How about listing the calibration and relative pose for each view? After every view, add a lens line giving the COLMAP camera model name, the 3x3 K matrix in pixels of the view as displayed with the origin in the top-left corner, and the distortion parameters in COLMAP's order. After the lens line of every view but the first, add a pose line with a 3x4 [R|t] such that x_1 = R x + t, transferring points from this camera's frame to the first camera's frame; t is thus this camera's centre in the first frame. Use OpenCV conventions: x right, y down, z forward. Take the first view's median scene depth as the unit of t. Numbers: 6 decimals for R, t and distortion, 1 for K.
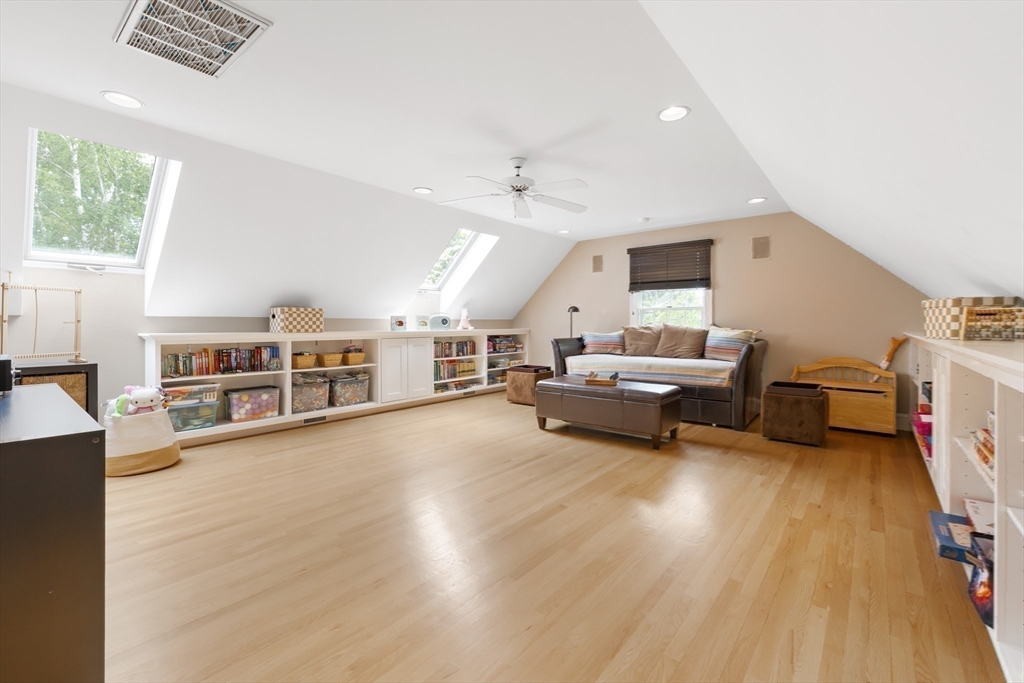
lens RADIAL K [[432.3, 0, 511.0], [0, 432.3, 338.0], [0, 0, 1]] dist [0.001672, -0.004859]
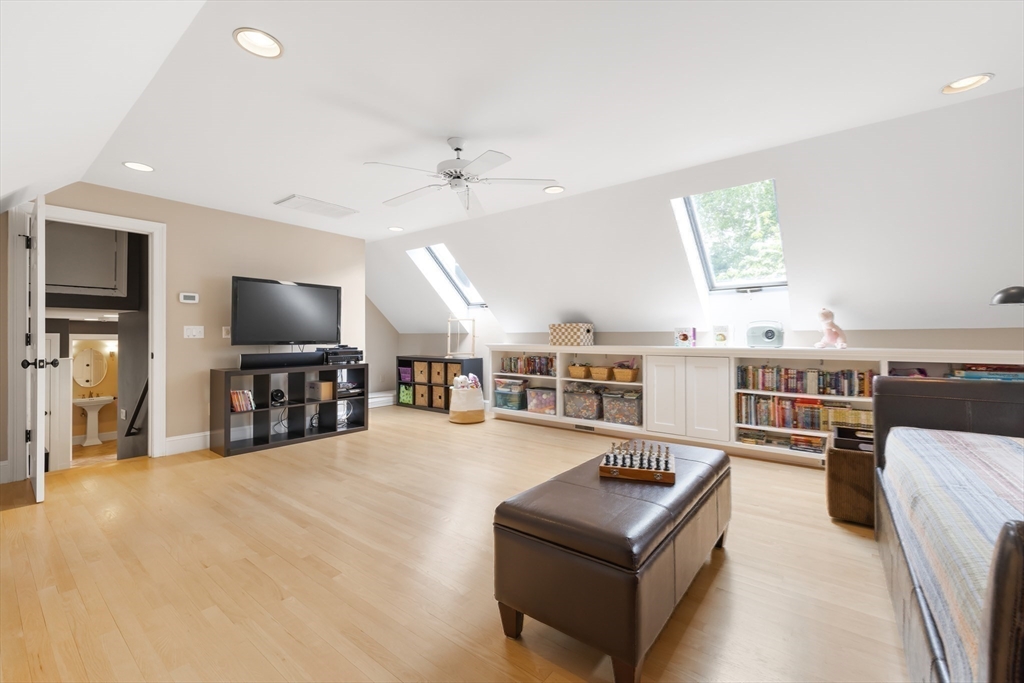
lens RADIAL K [[432.3, 0, 511.0], [0, 432.3, 338.0], [0, 0, 1]] dist [0.001672, -0.004859]
pose [[0.022741, -0.001066, -0.999741, 0.620598], [-0.034499, 0.999403, -0.001851, -0.024137], [0.999146, 0.034532, 0.022691, 0.799565]]
